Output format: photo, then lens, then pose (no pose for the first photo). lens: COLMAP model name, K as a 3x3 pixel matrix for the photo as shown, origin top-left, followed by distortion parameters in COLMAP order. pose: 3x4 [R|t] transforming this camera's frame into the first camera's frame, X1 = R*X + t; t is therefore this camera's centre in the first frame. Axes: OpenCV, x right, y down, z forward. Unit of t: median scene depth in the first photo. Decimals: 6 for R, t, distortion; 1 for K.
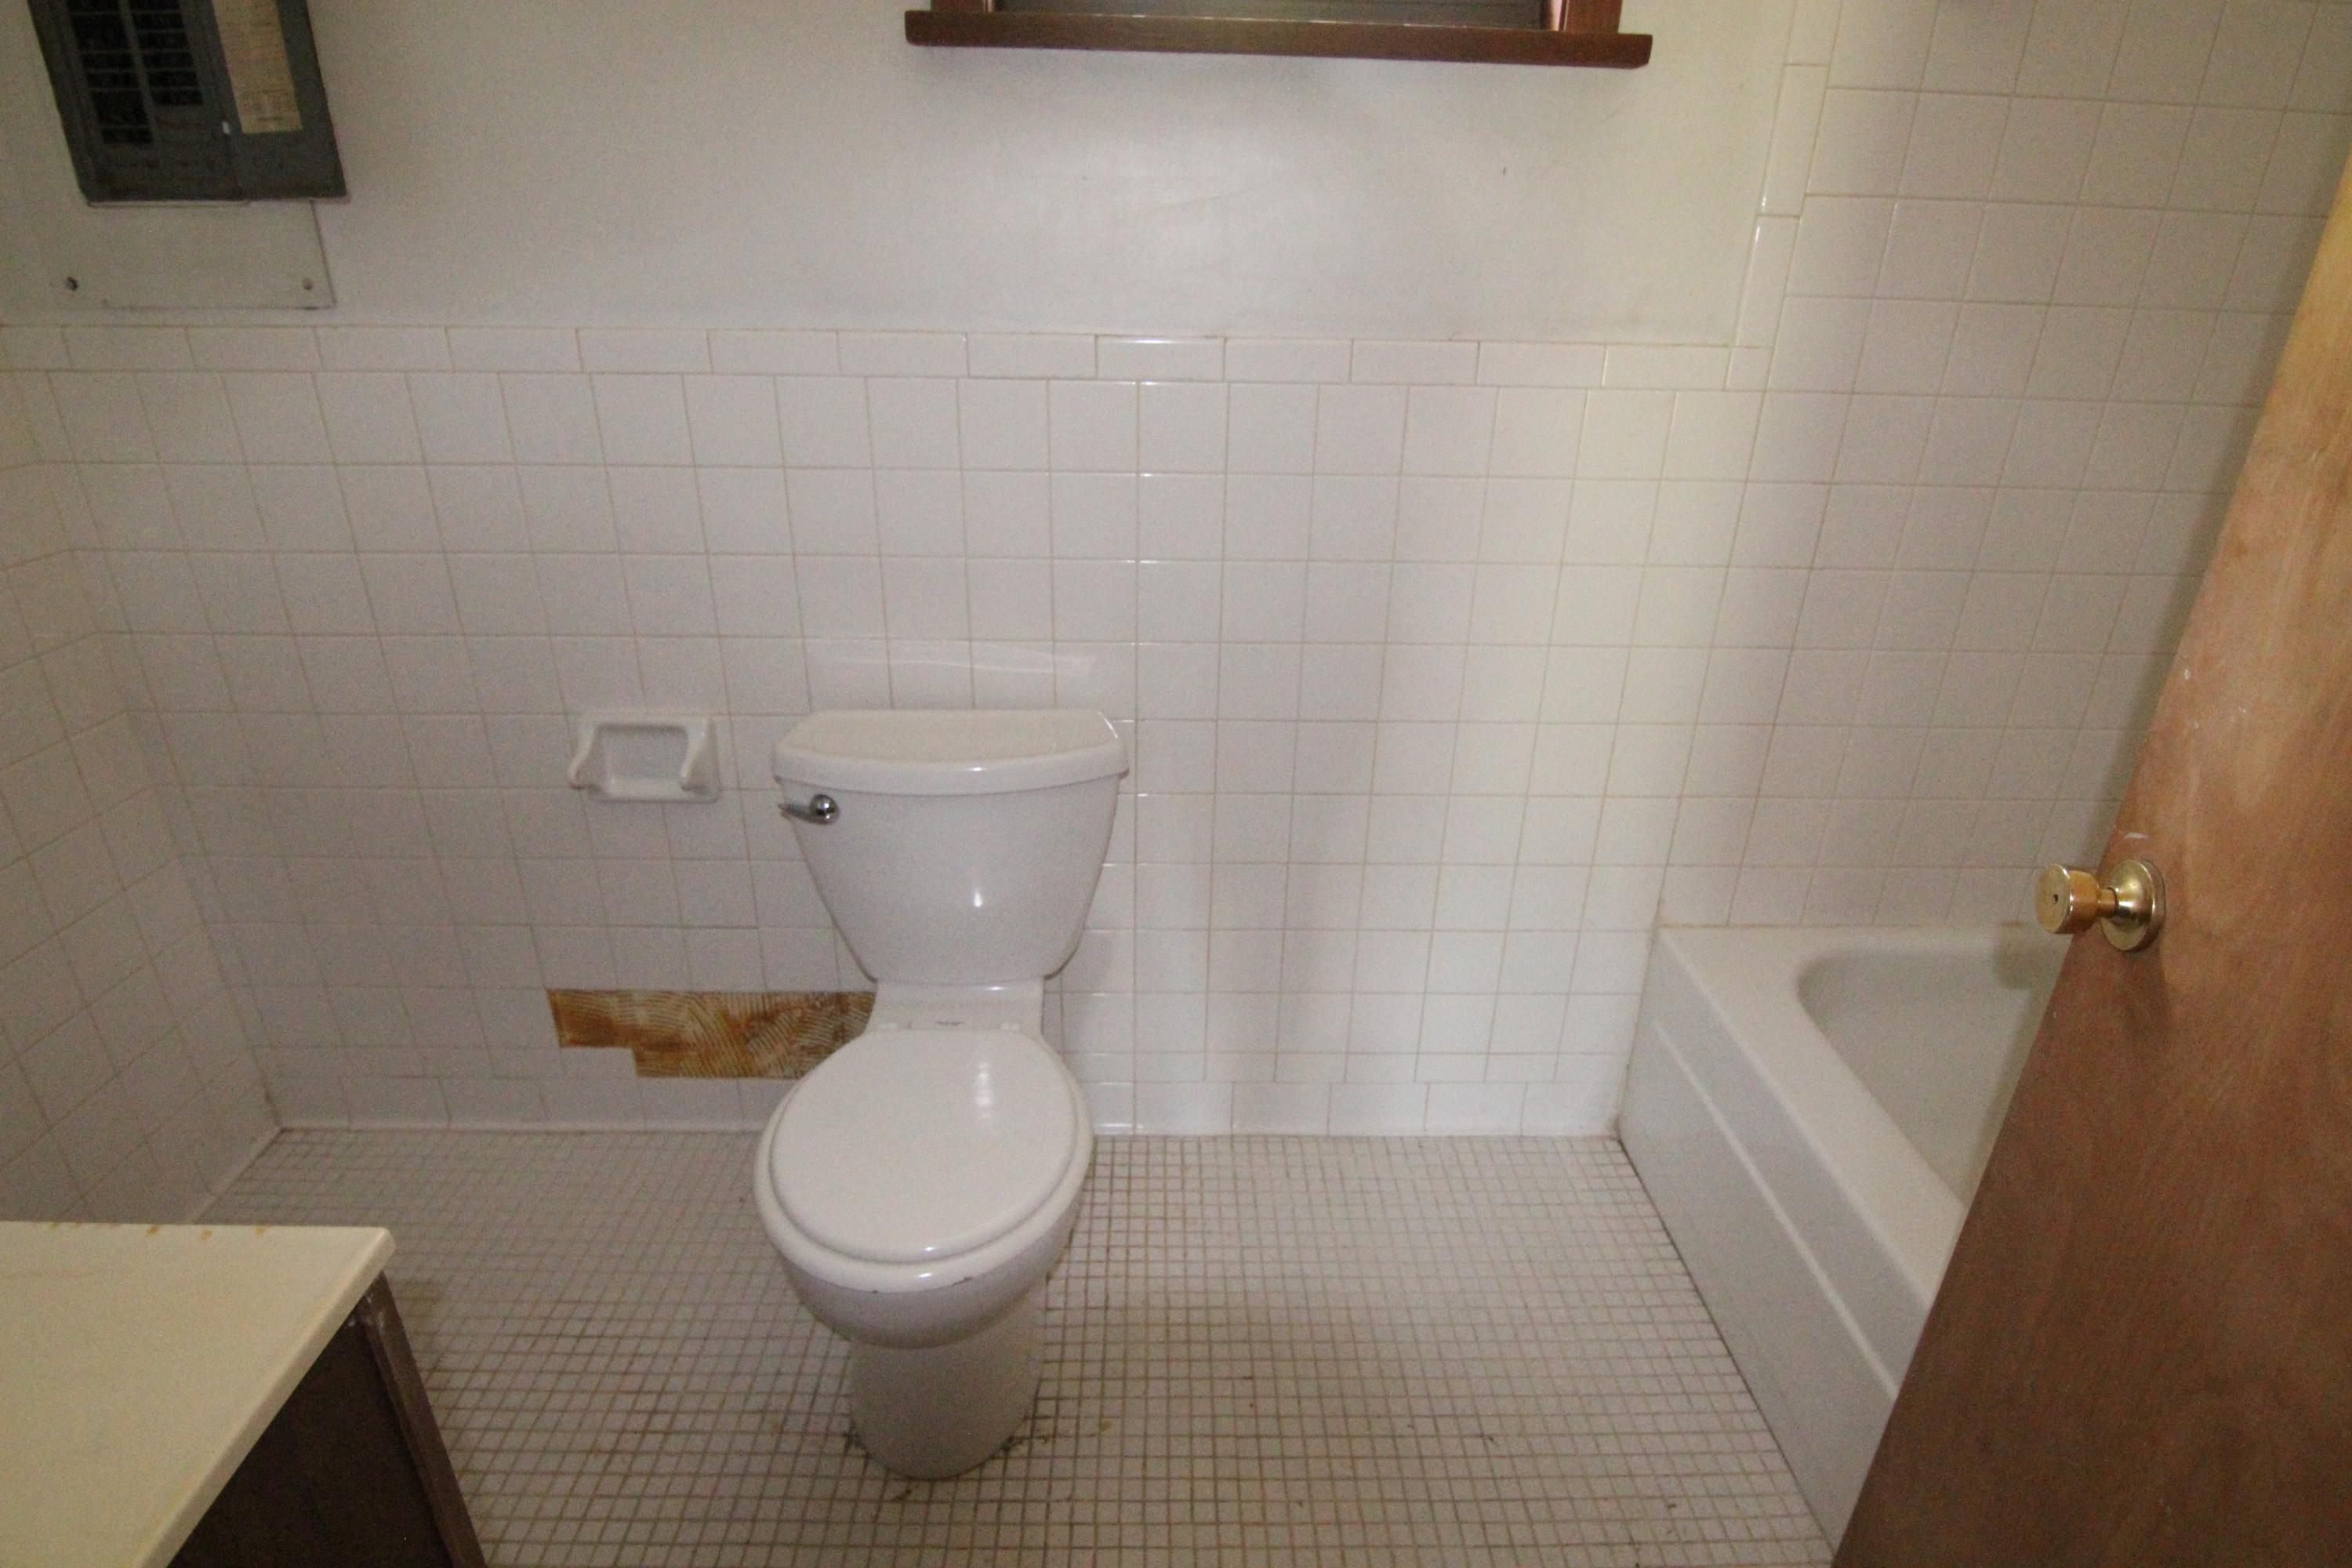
lens RADIAL K [[1193.8, 0, 1167.0], [0, 1193.8, 767.5], [0, 0, 1]] dist [-0.004880, -0.012309]
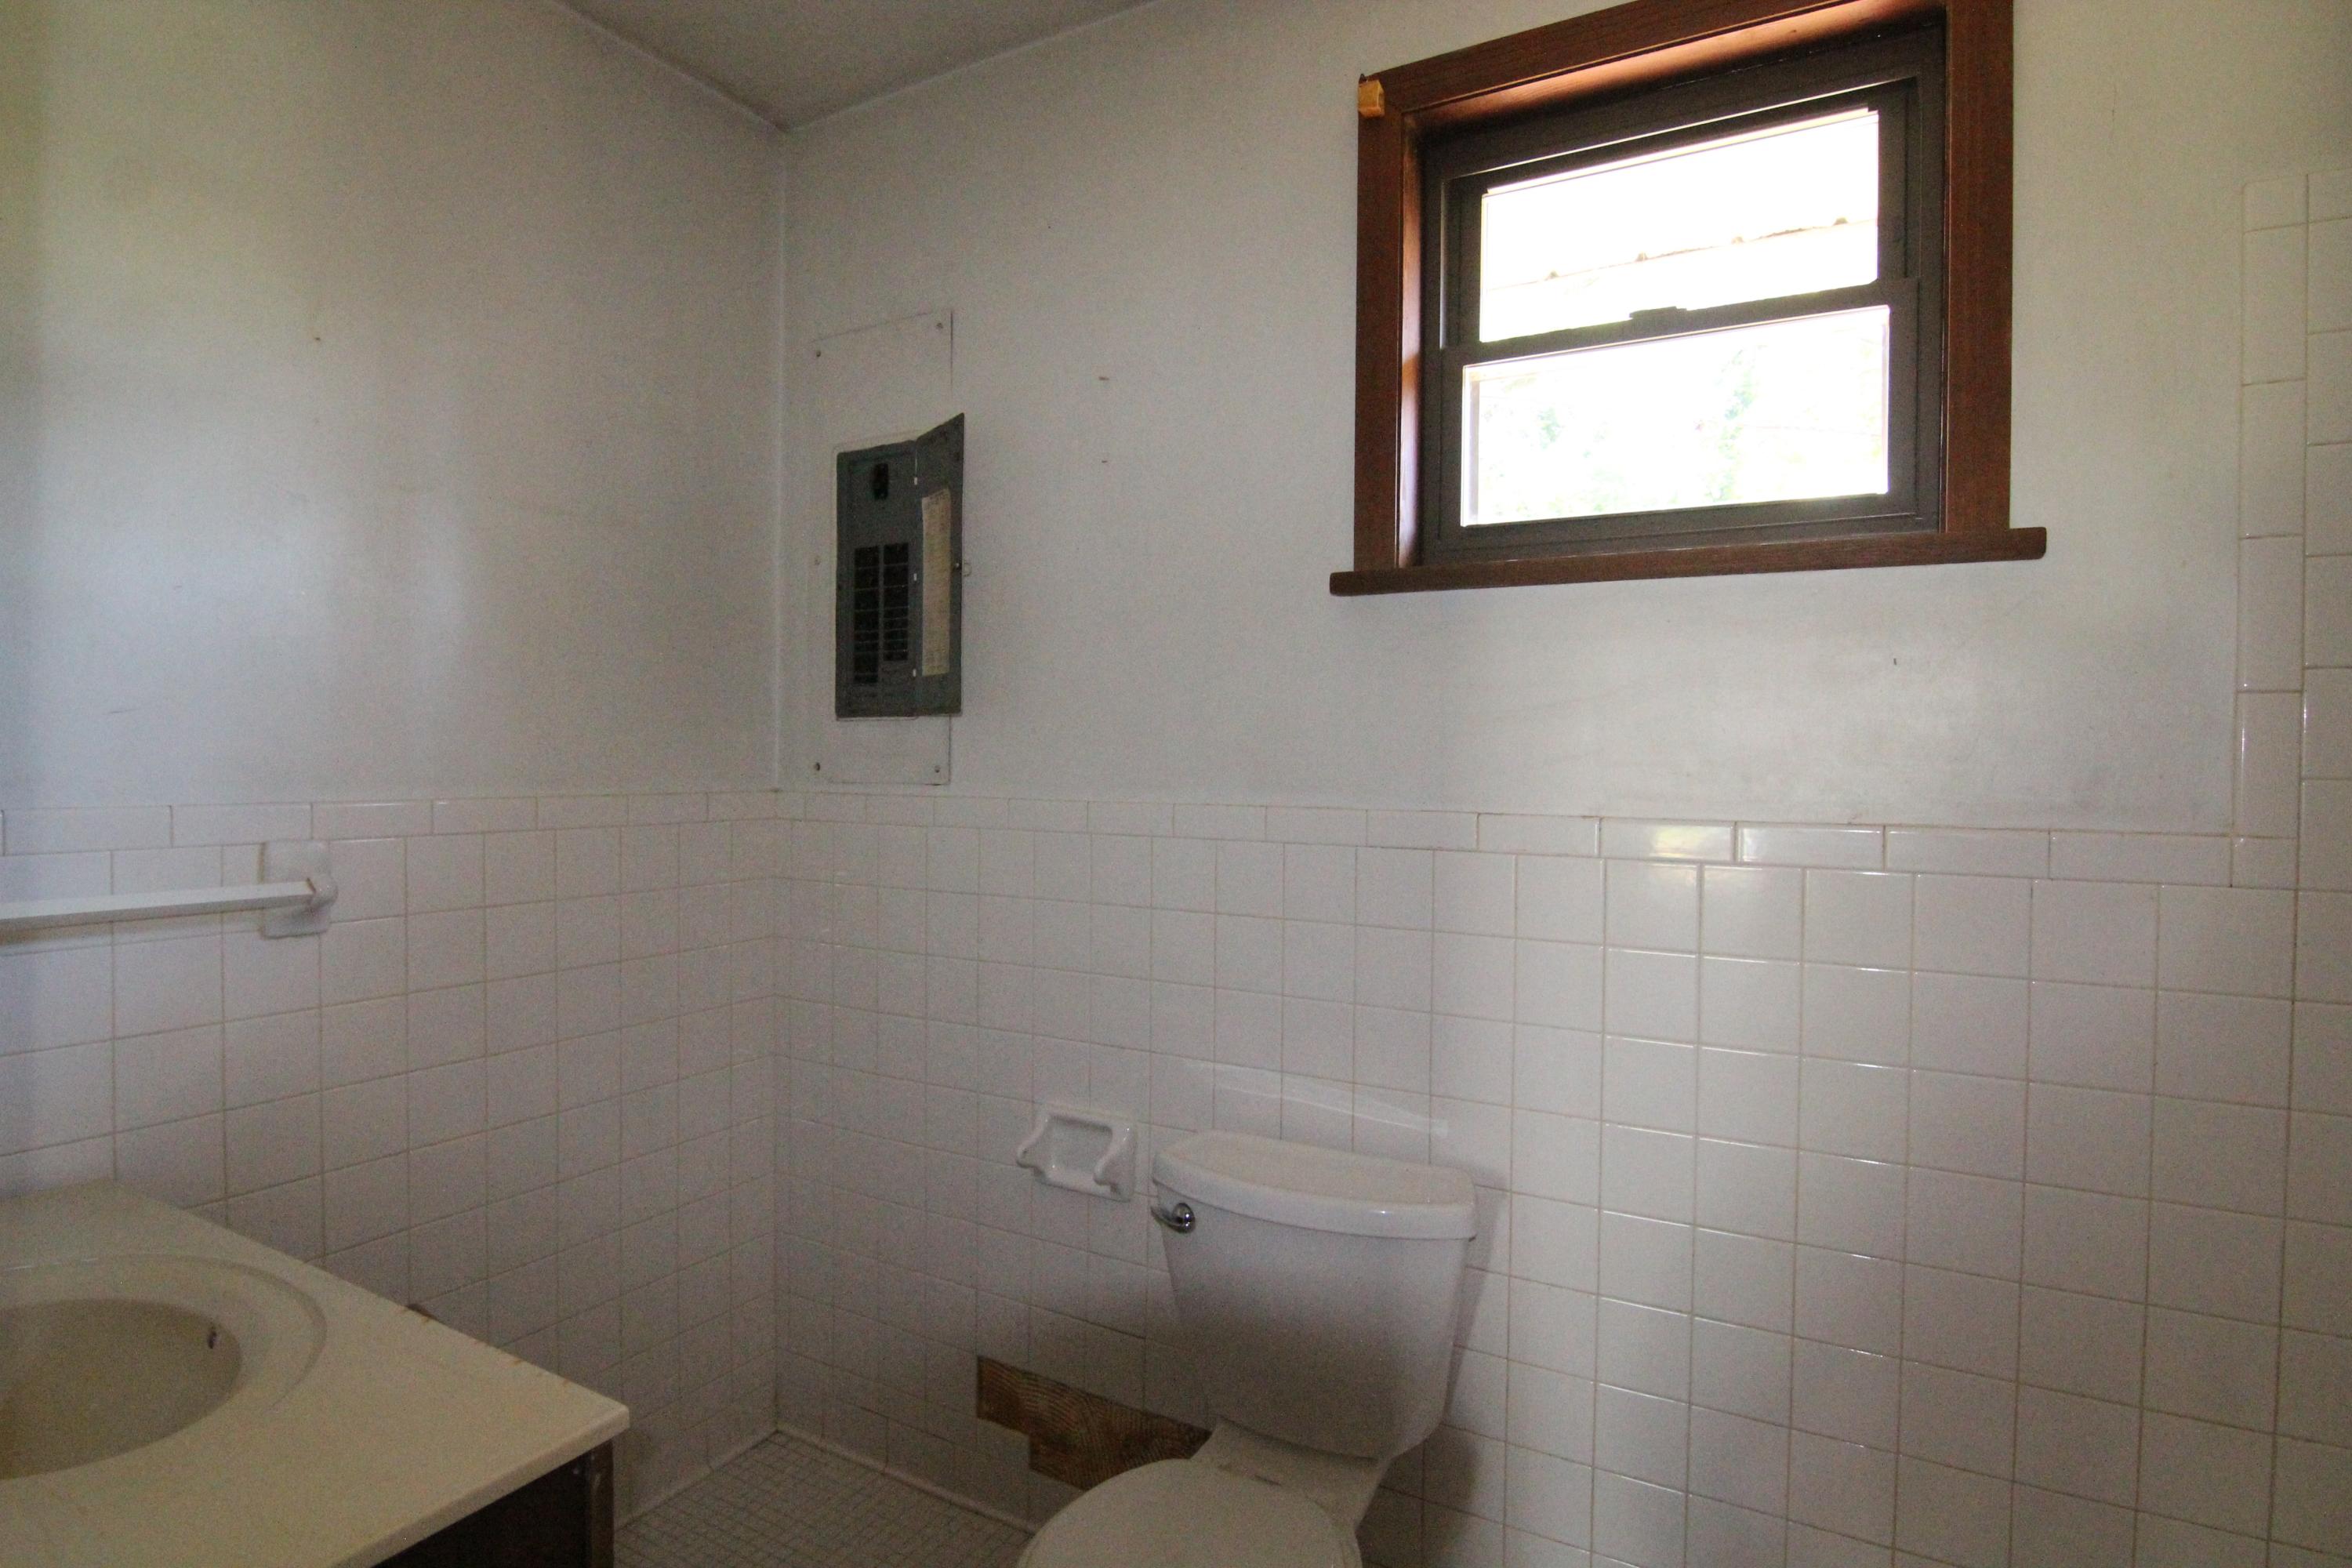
lens RADIAL K [[1193.8, 0, 1162.1], [0, 1193.8, 750.4], [0, 0, 1]] dist [-0.004880, -0.012309]
pose [[0.858289, -0.011499, -0.513037, 0.256420], [-0.196127, 0.916500, -0.348656, 0.026779], [0.474208, 0.399868, 0.784367, -0.027670]]
